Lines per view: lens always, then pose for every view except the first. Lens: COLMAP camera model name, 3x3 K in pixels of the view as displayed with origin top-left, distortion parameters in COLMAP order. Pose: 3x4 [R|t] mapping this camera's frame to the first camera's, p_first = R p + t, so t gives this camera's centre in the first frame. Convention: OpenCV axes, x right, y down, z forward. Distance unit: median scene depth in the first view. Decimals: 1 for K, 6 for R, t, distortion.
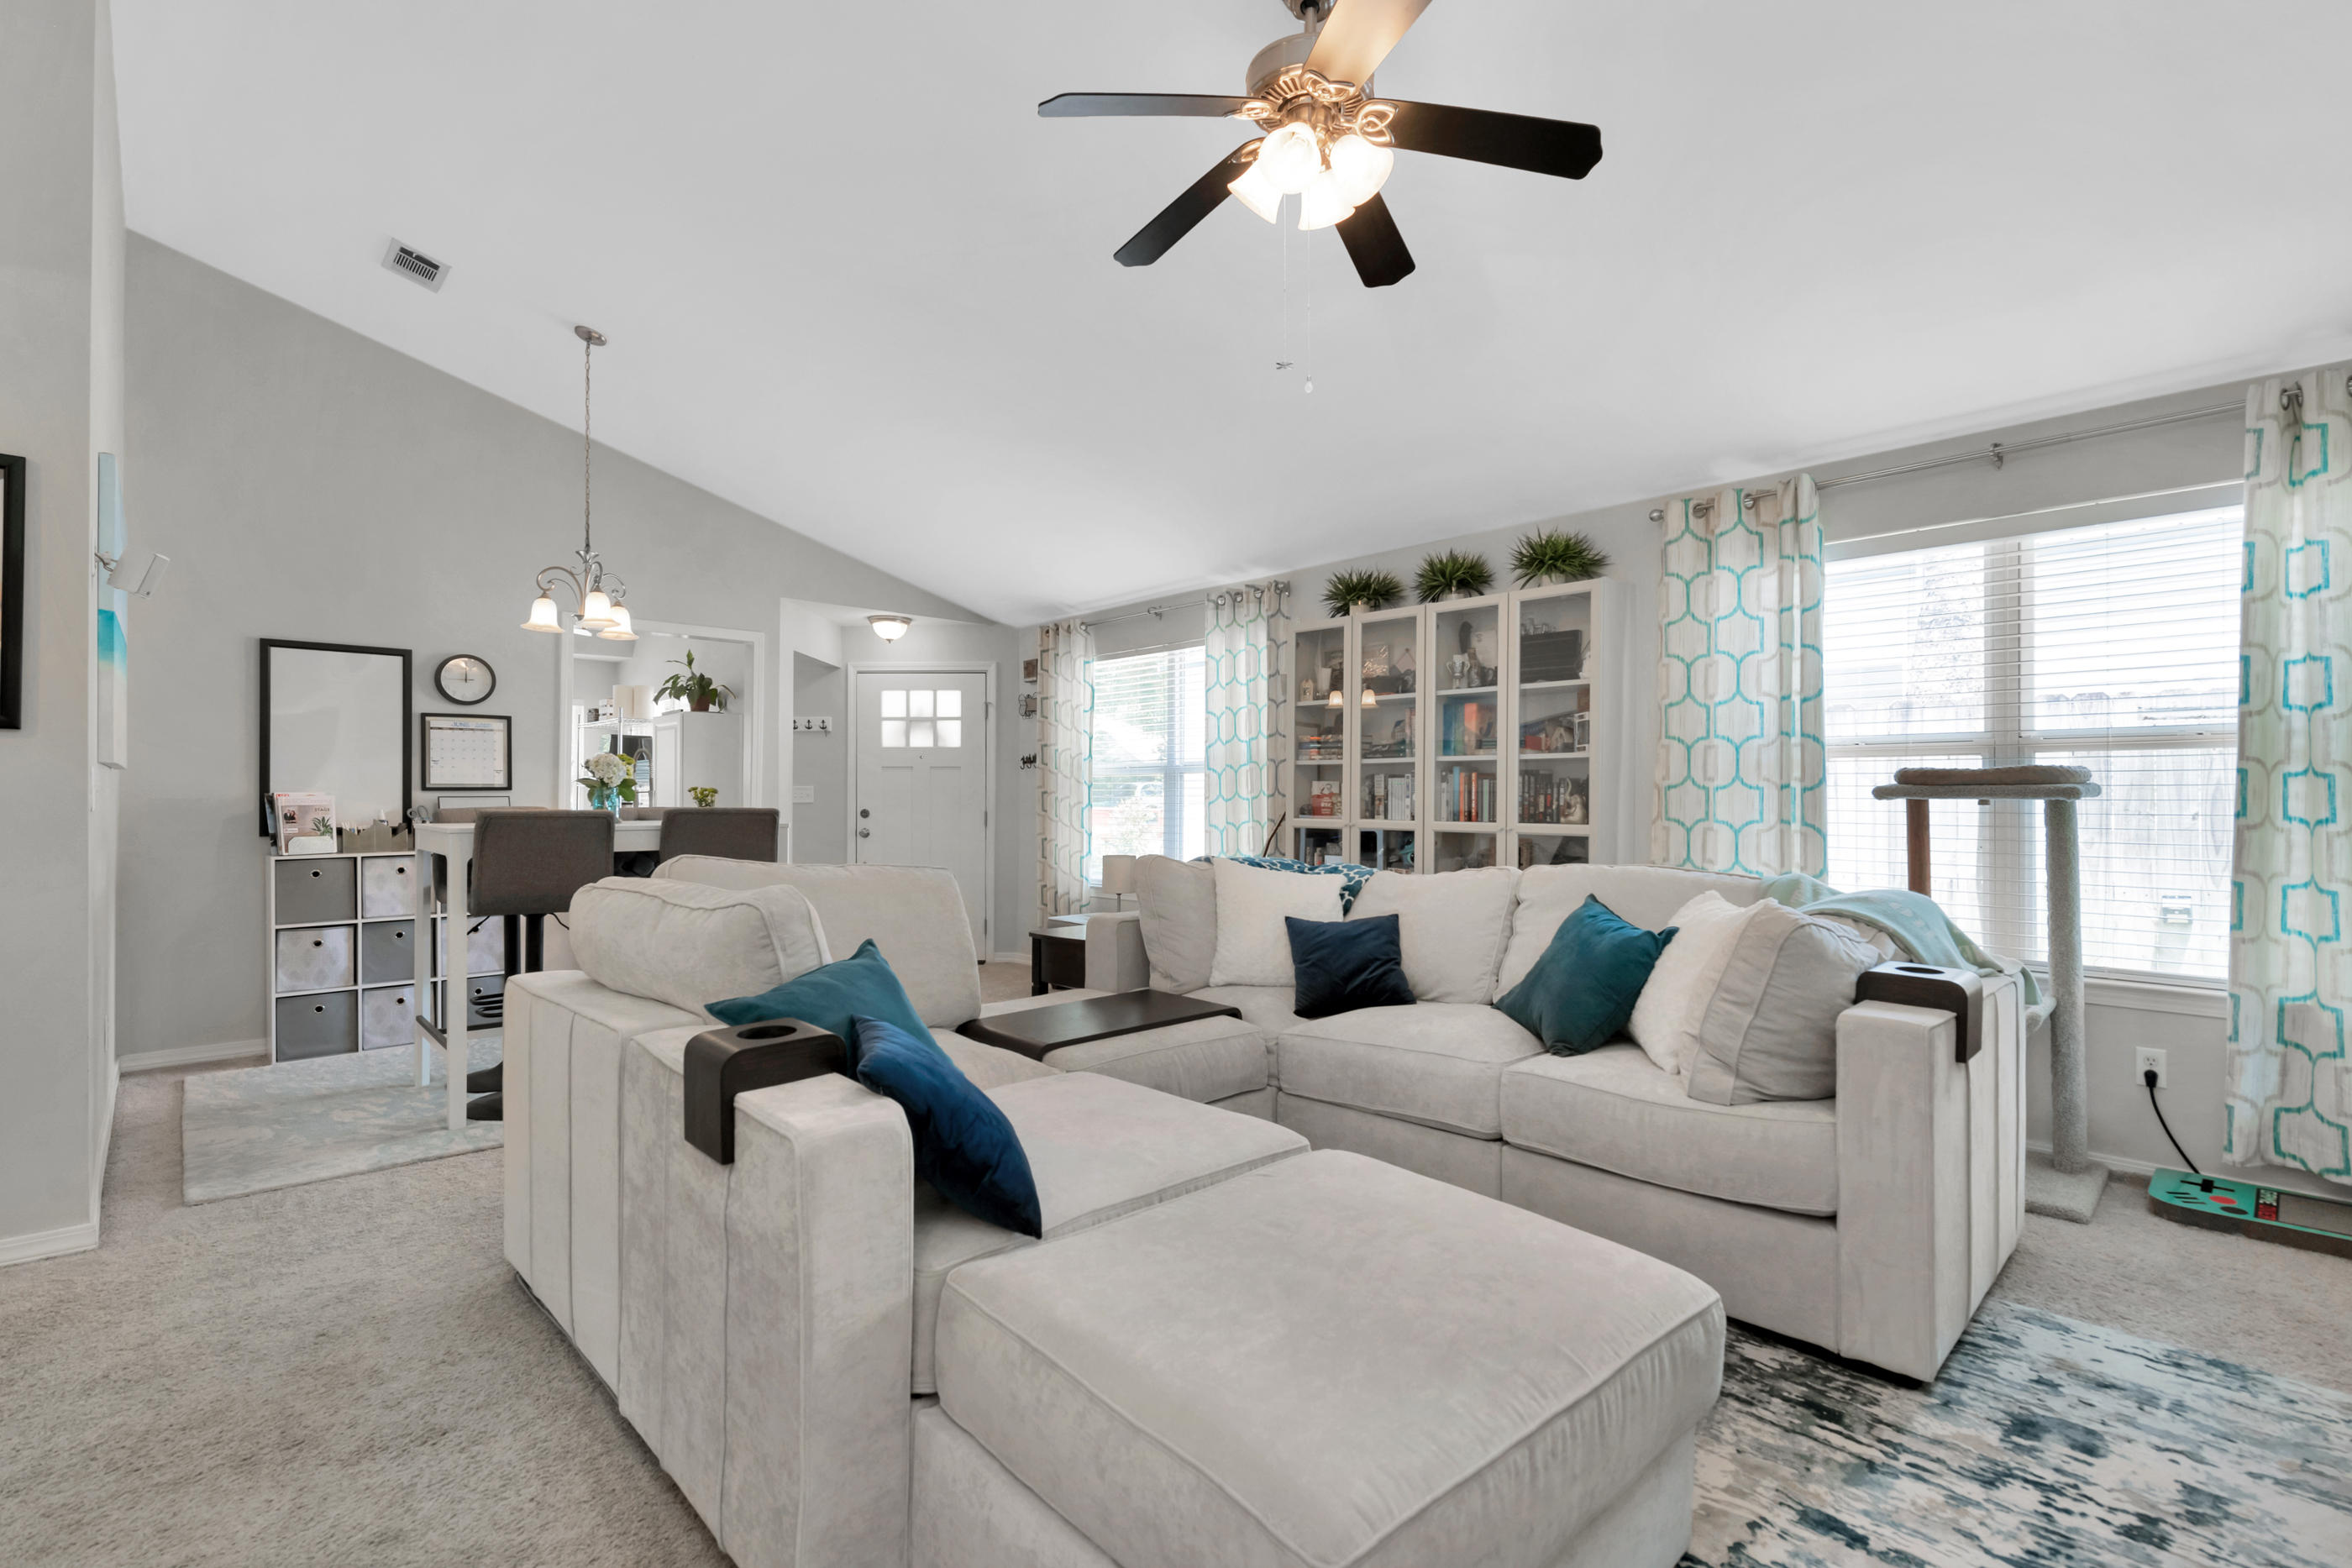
lens RADIAL K [[1090.1, 0, 1172.9], [0, 1090.1, 775.5], [0, 0, 1]] dist [-0.003636, -0.000925]
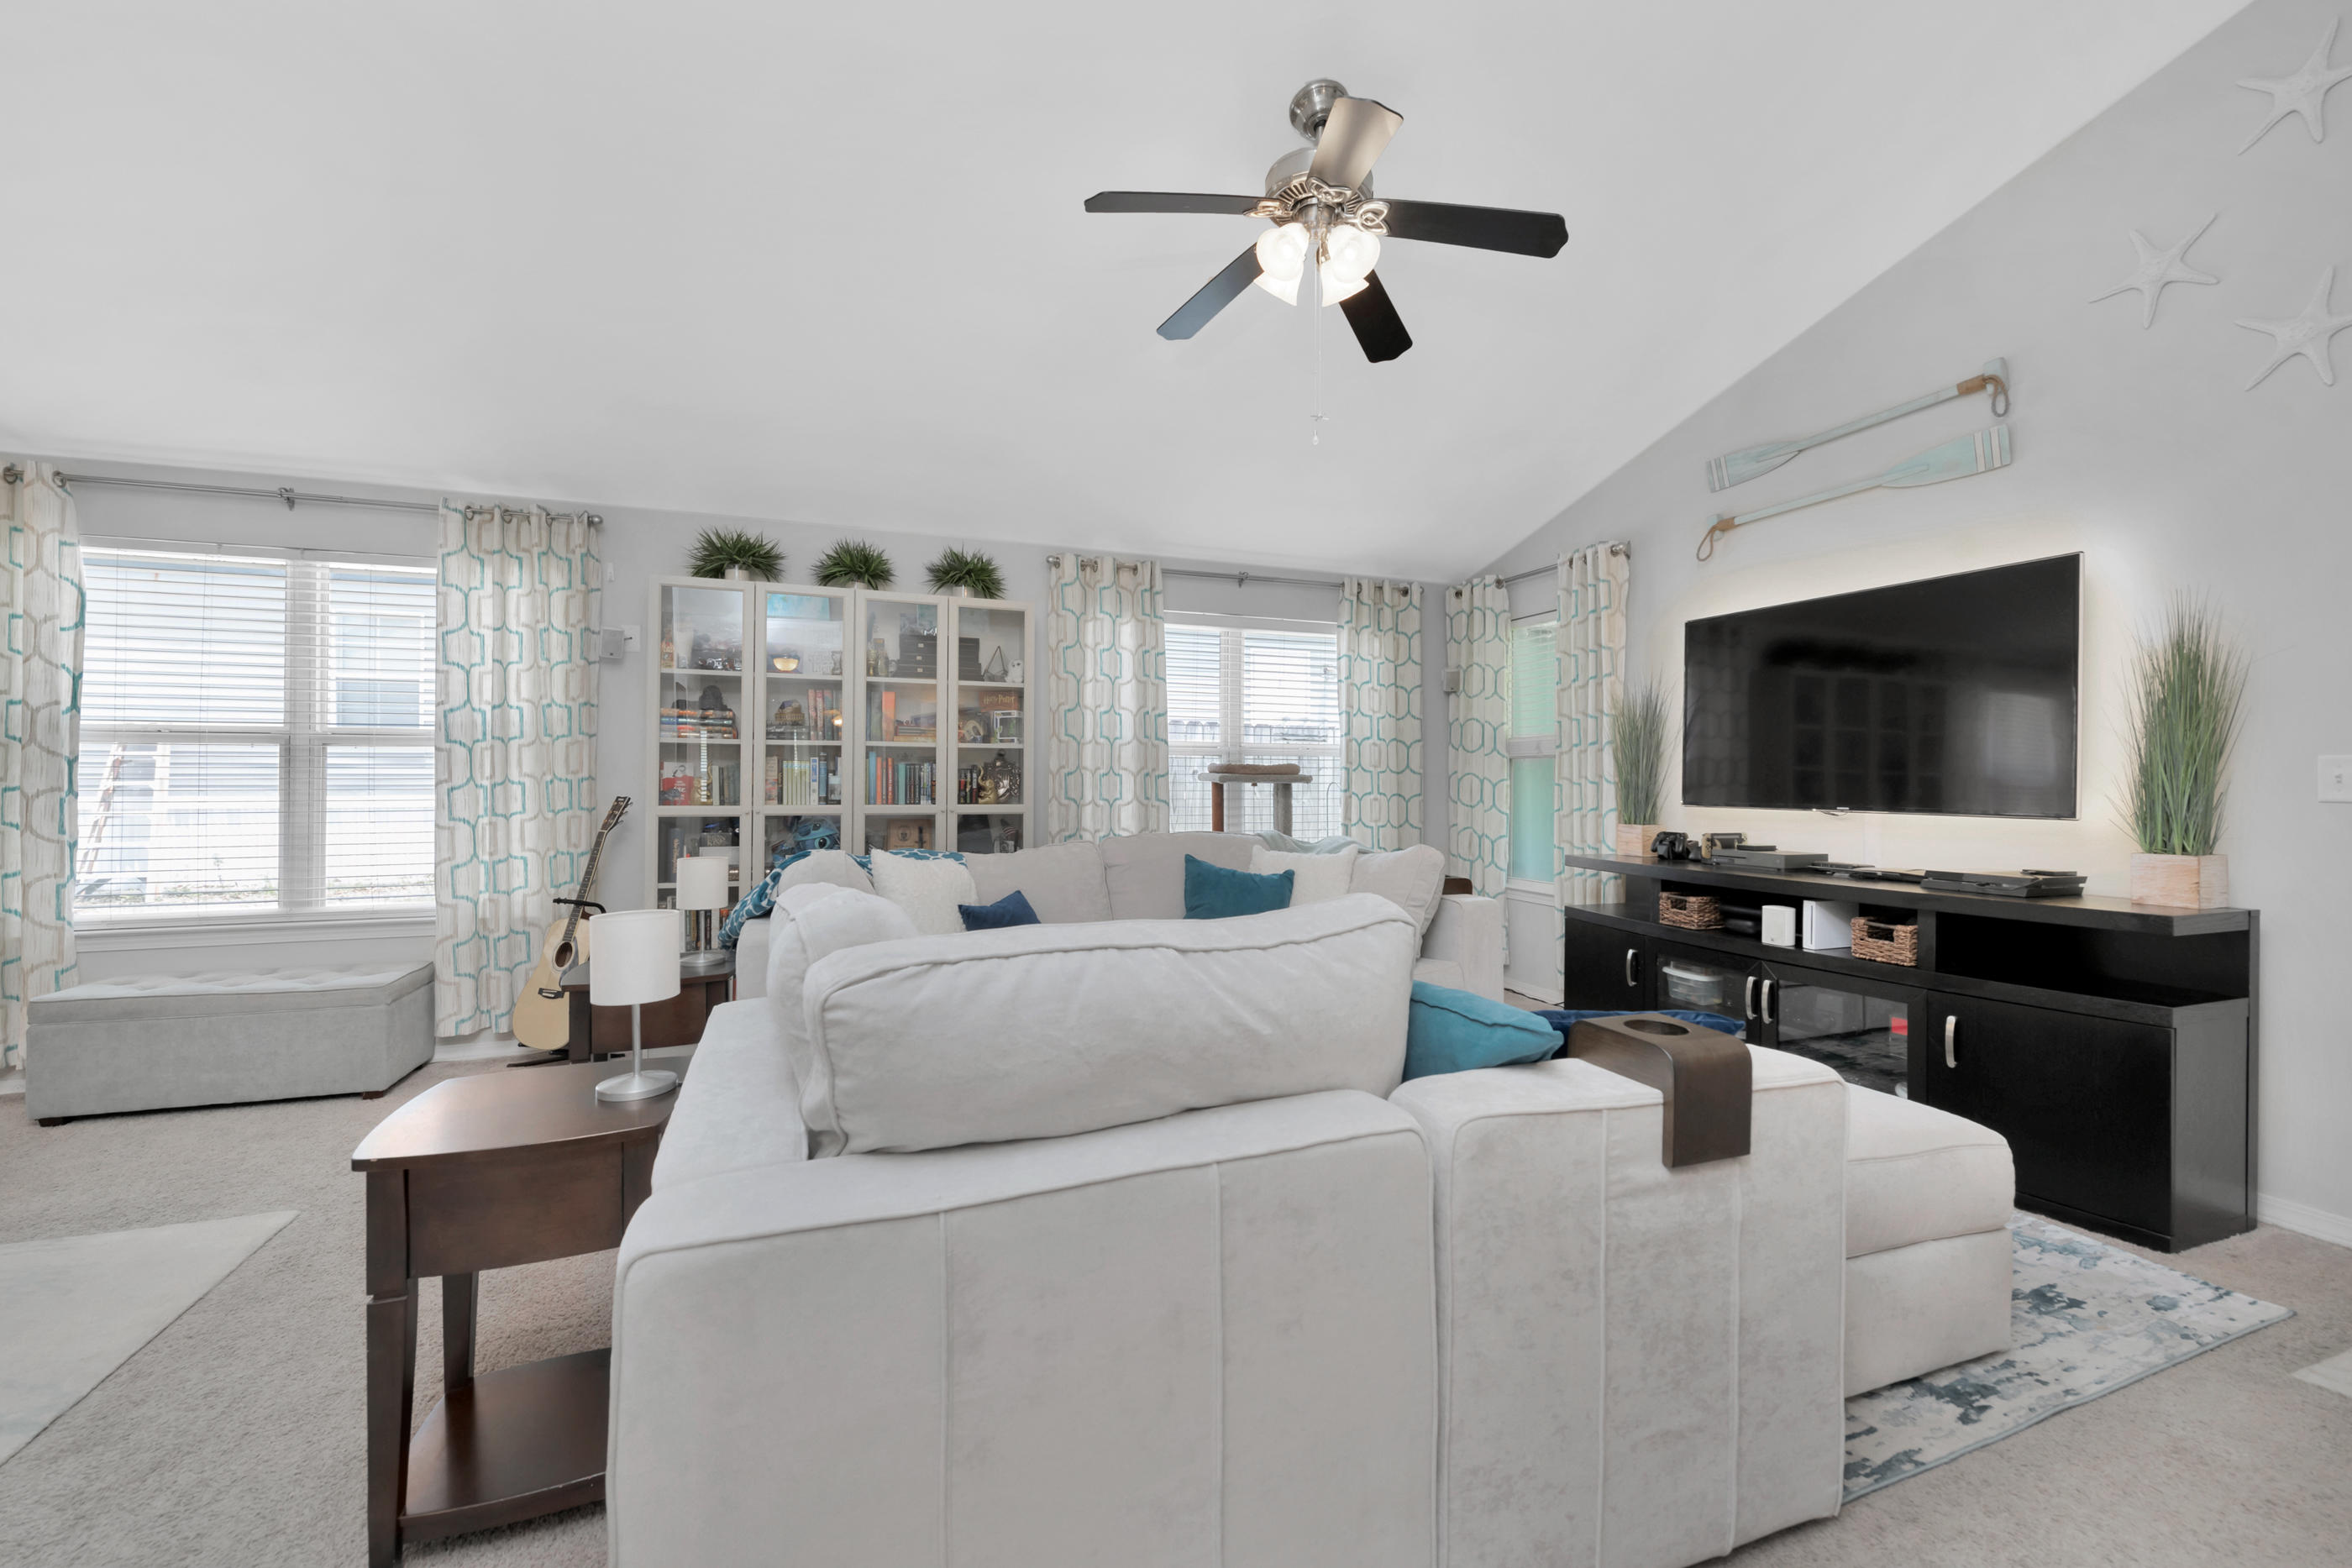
lens RADIAL K [[943.7, 0, 1178.6], [0, 943.7, 740.6], [0, 0, 1]] dist [0.001549, -0.000207]
pose [[0.393639, 0.041159, 0.918343, -0.430313], [-0.020988, 0.999139, -0.035784, 0.006861], [-0.919026, -0.005188, 0.394164, 0.373454]]
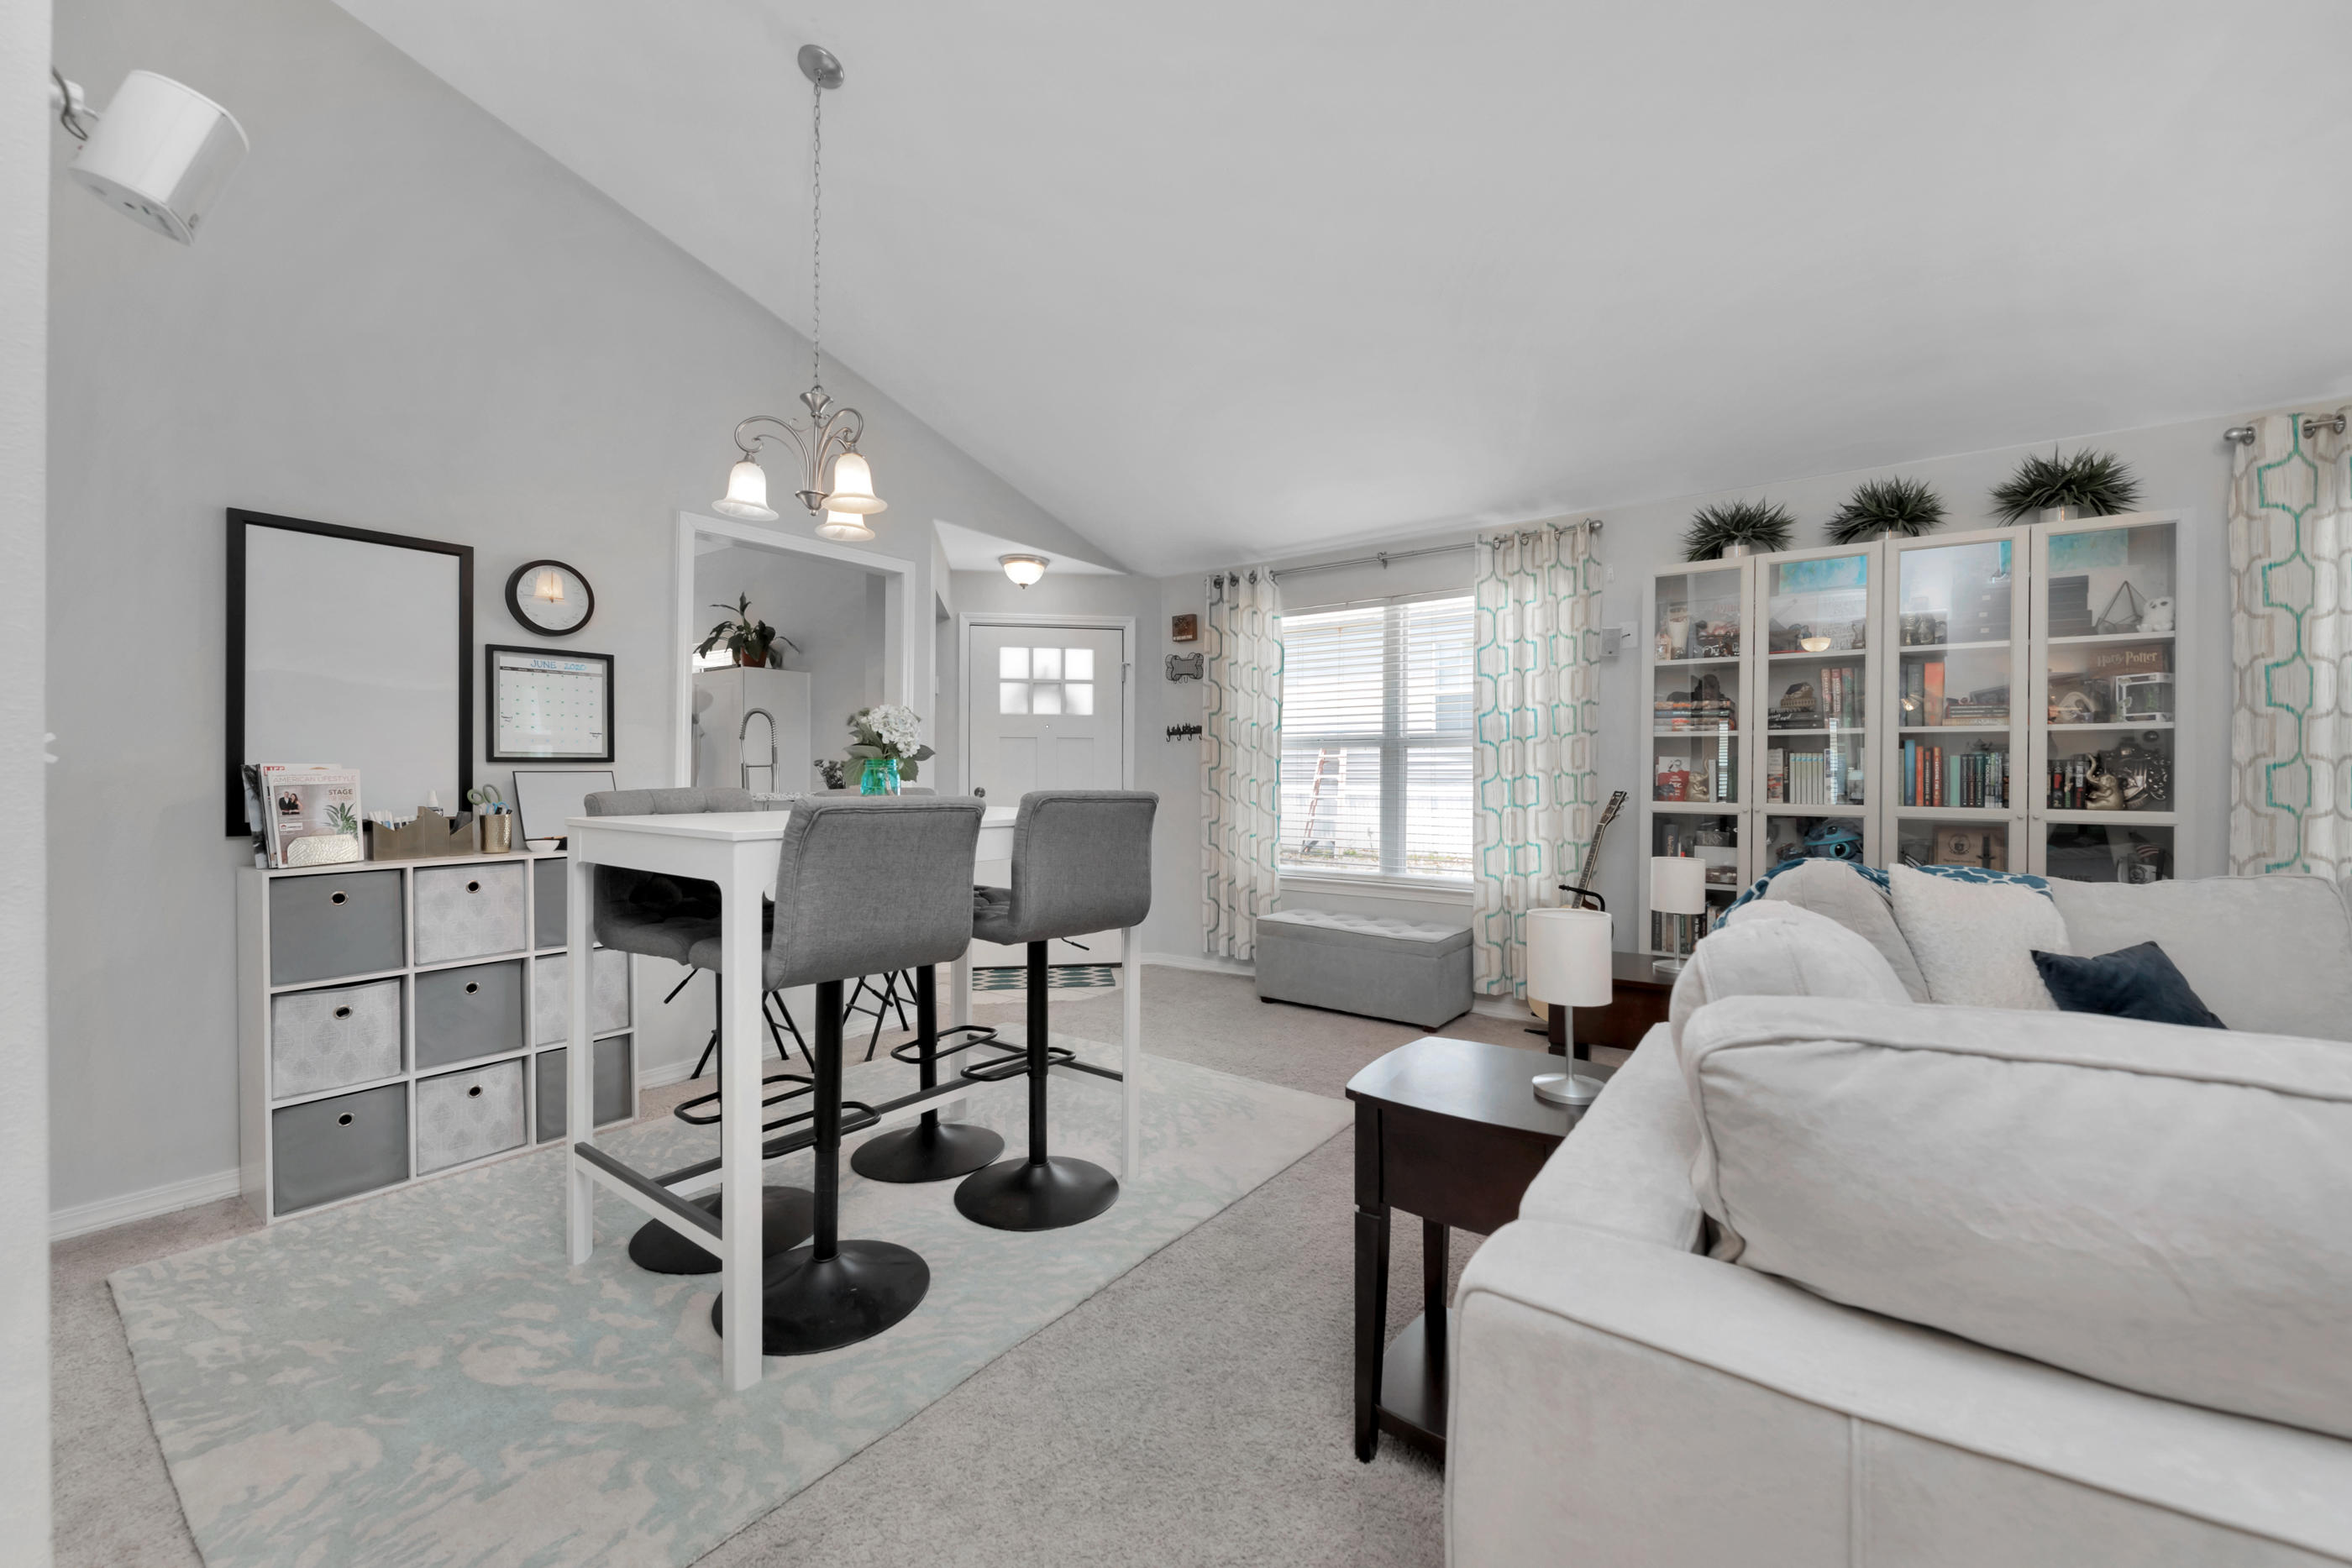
lens RADIAL K [[957.8, 0, 1173.2], [0, 957.8, 760.7], [0, 0, 1]] dist [-0.002528, -0.000992]
pose [[0.984291, 0.005947, 0.176454, -0.407466], [-0.007240, 0.999951, 0.006688, 0.006542], [-0.176406, -0.007861, 0.984286, 0.377219]]
